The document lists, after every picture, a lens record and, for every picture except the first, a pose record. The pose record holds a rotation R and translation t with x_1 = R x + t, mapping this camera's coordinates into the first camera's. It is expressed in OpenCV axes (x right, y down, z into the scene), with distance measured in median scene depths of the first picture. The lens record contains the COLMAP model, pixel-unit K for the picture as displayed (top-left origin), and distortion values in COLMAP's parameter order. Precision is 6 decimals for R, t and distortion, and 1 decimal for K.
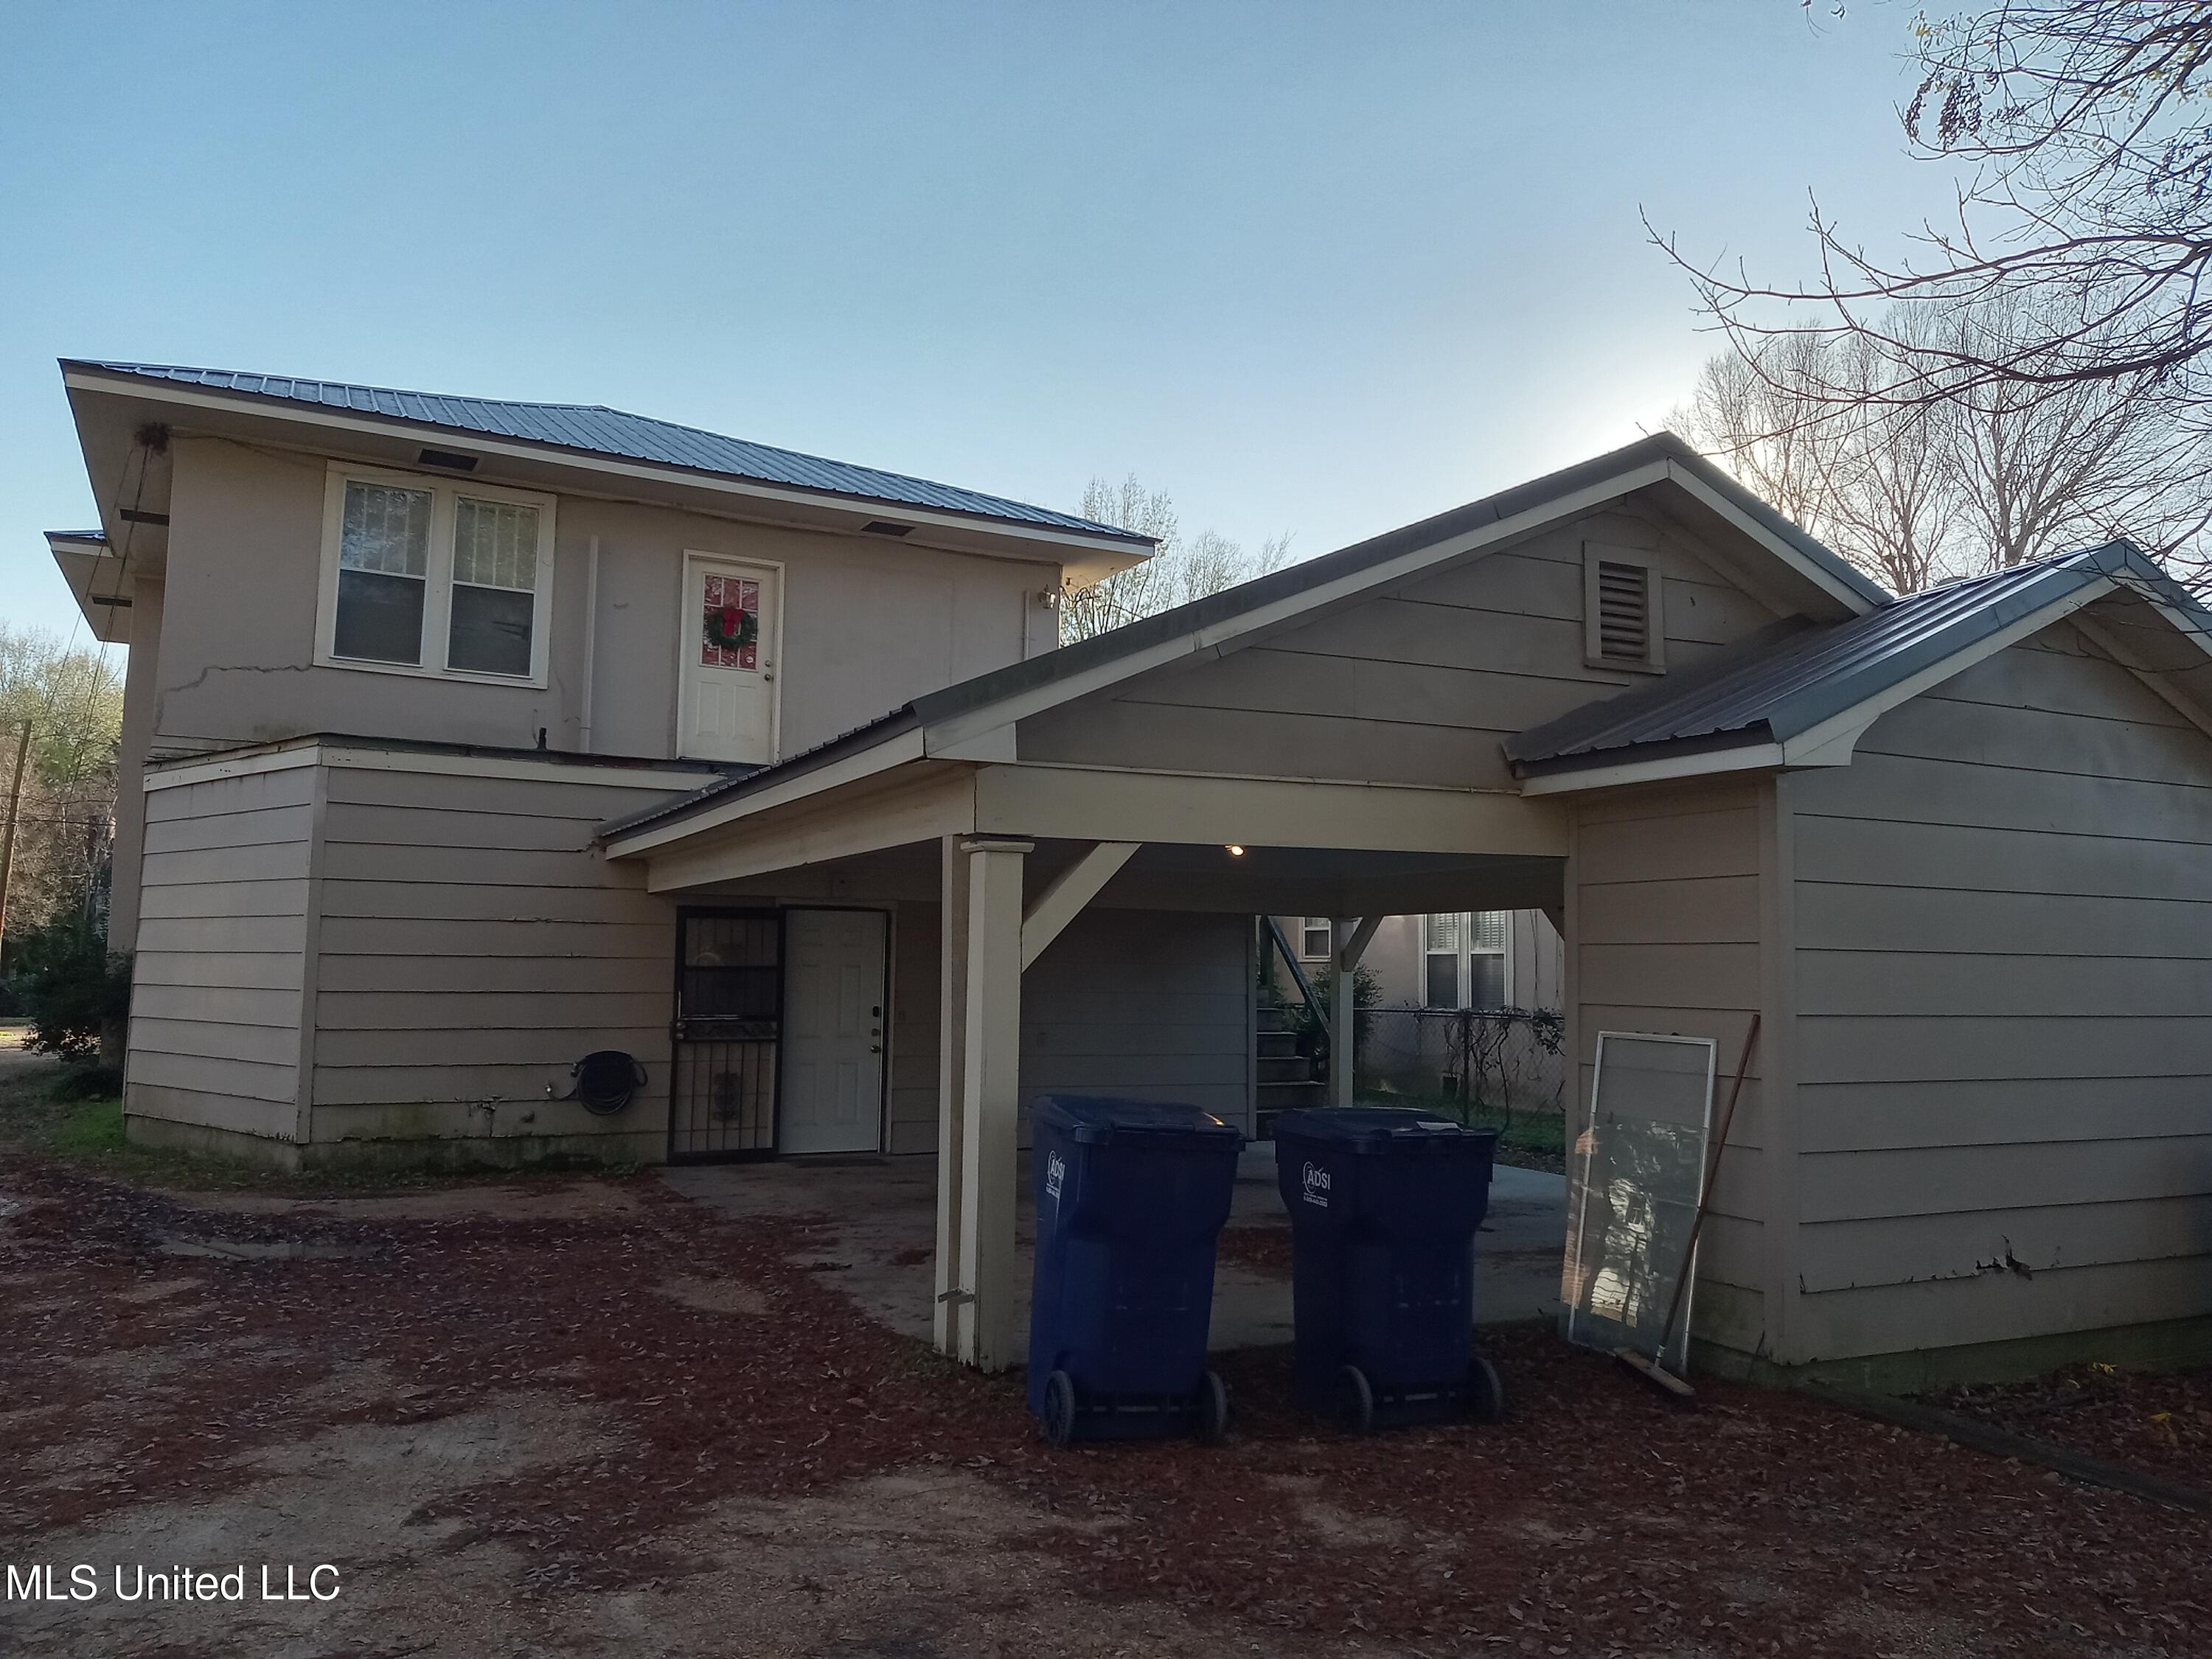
lens RADIAL K [[1625.5, 0, 1113.1], [0, 1625.5, 827.1], [0, 0, 1]] dist [0.061473, -0.138943]
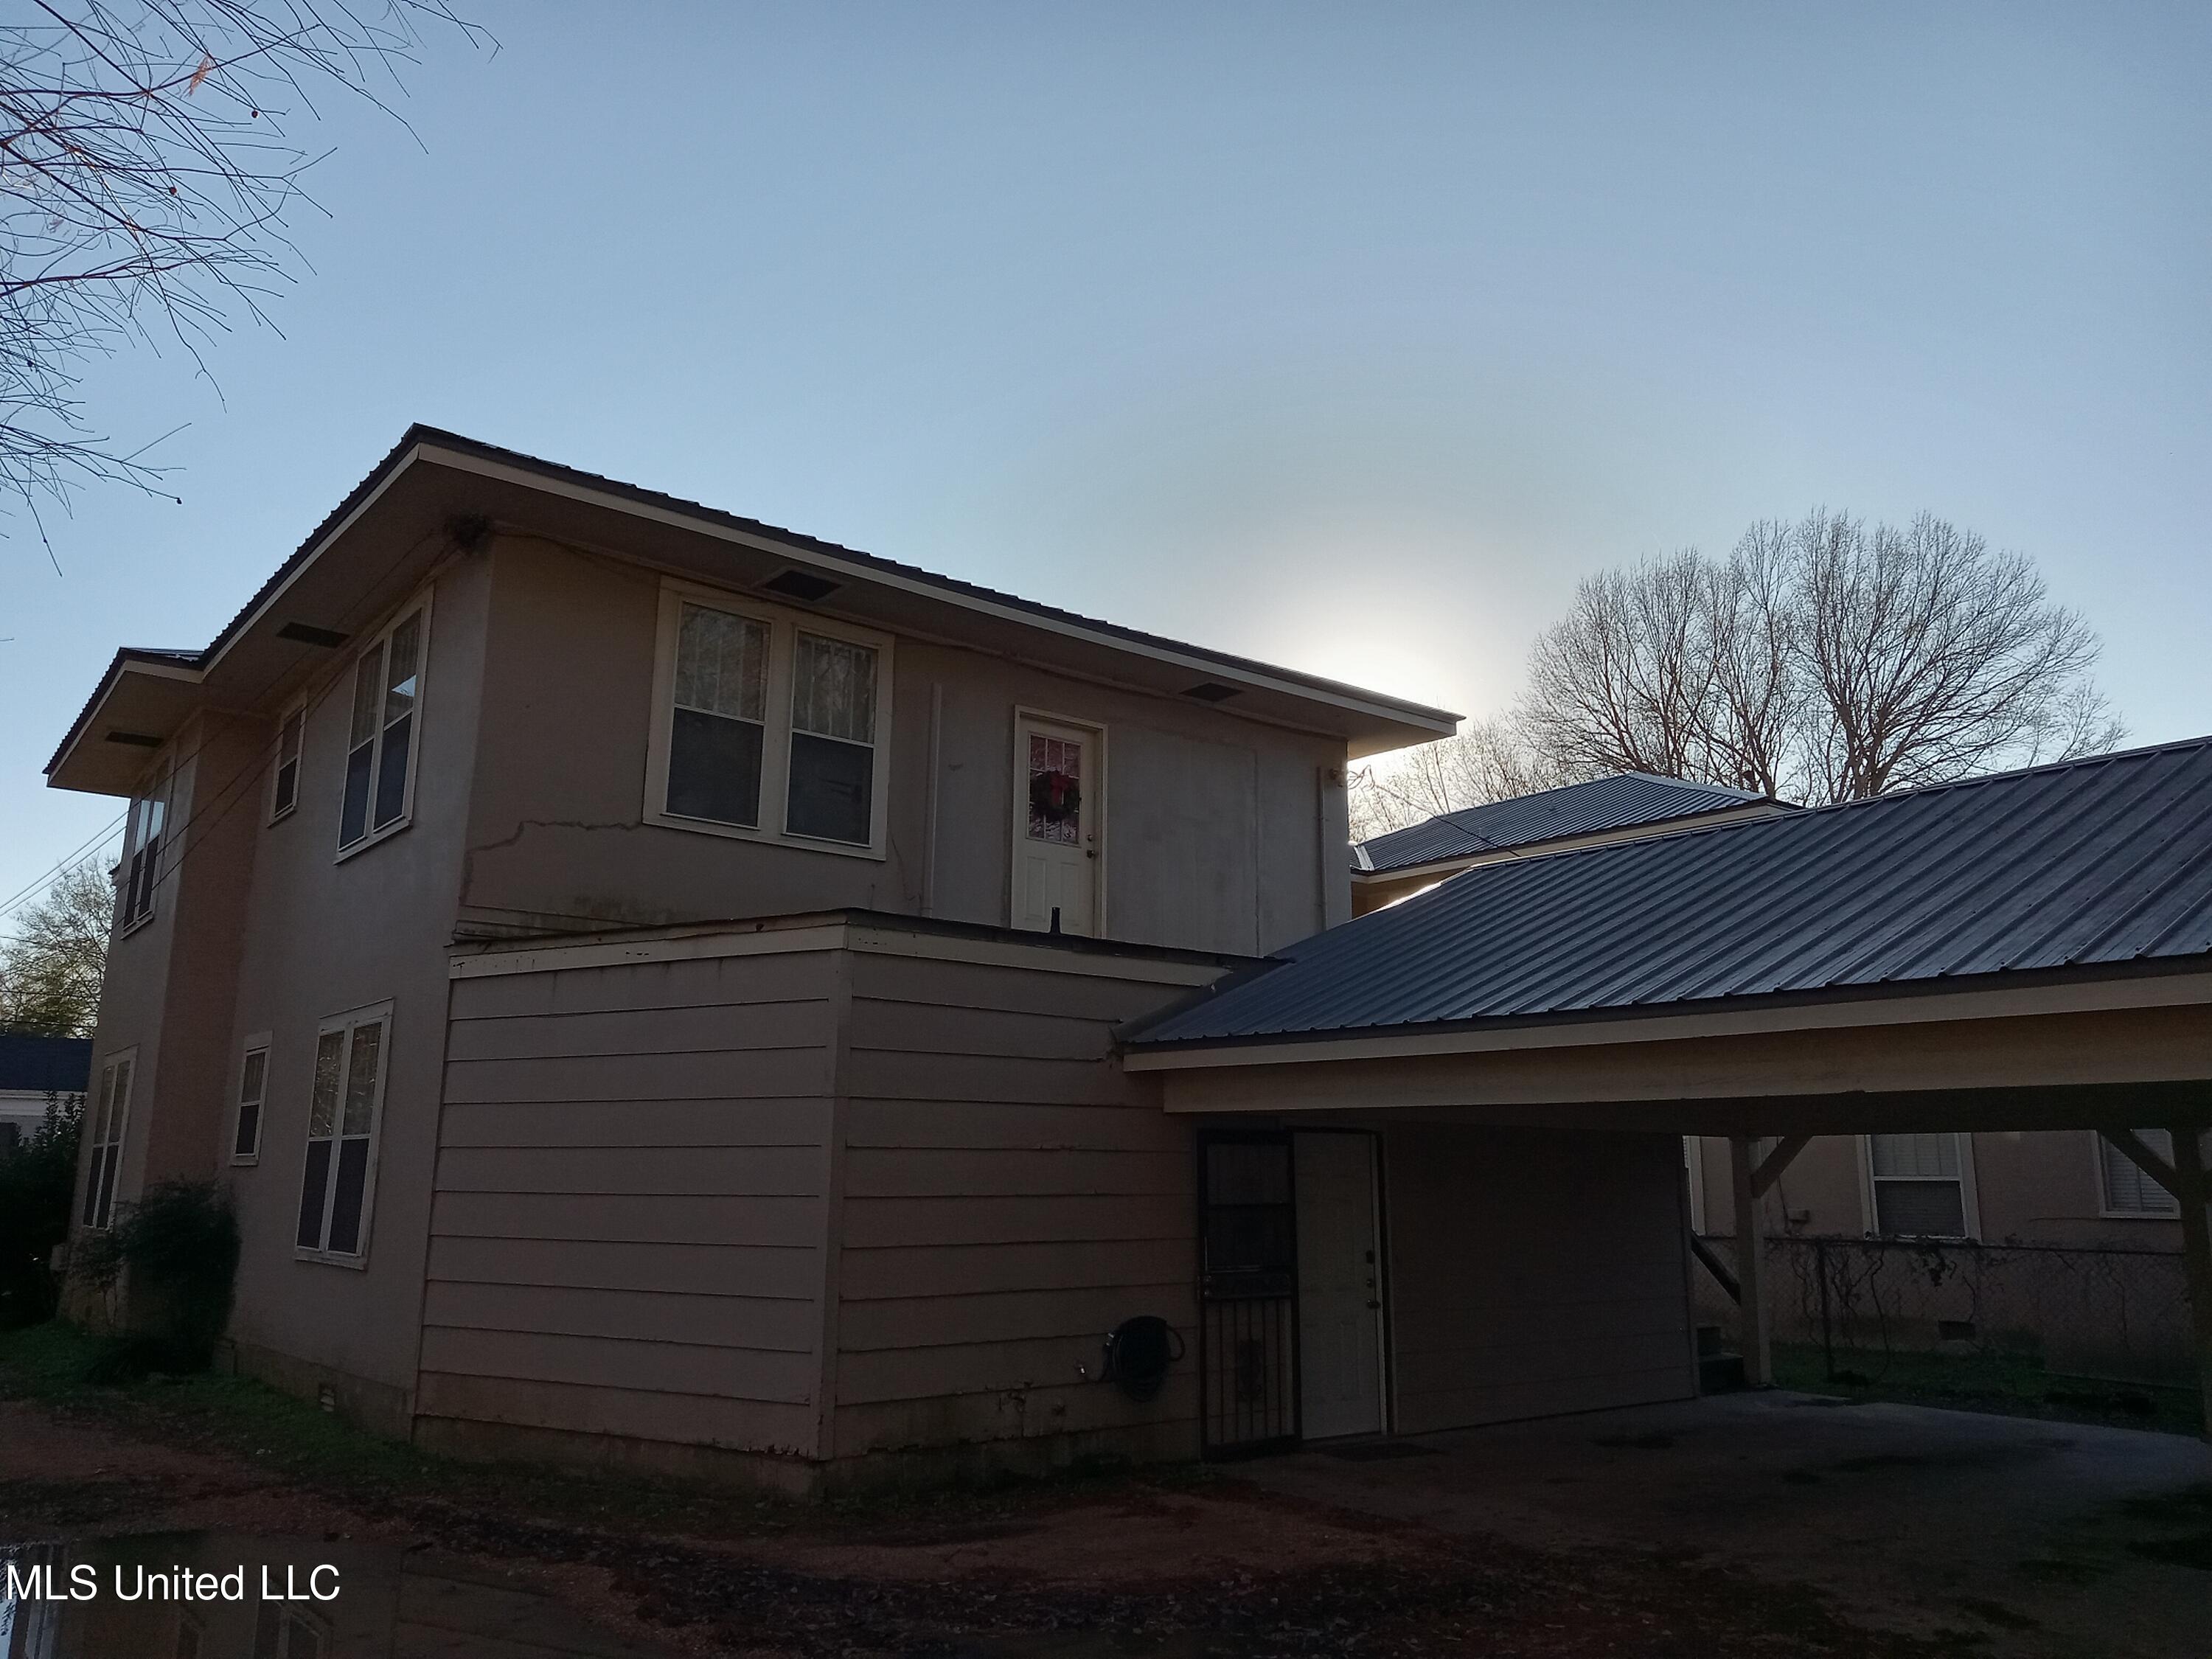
lens RADIAL K [[1625.5, 0, 1113.1], [0, 1625.5, 827.1], [0, 0, 1]] dist [0.061473, -0.138943]
pose [[0.983092, 0.031533, 0.180379, -0.447046], [-0.010030, 0.992855, -0.118901, -0.004249], [-0.182839, 0.115081, 0.976384, 0.190813]]
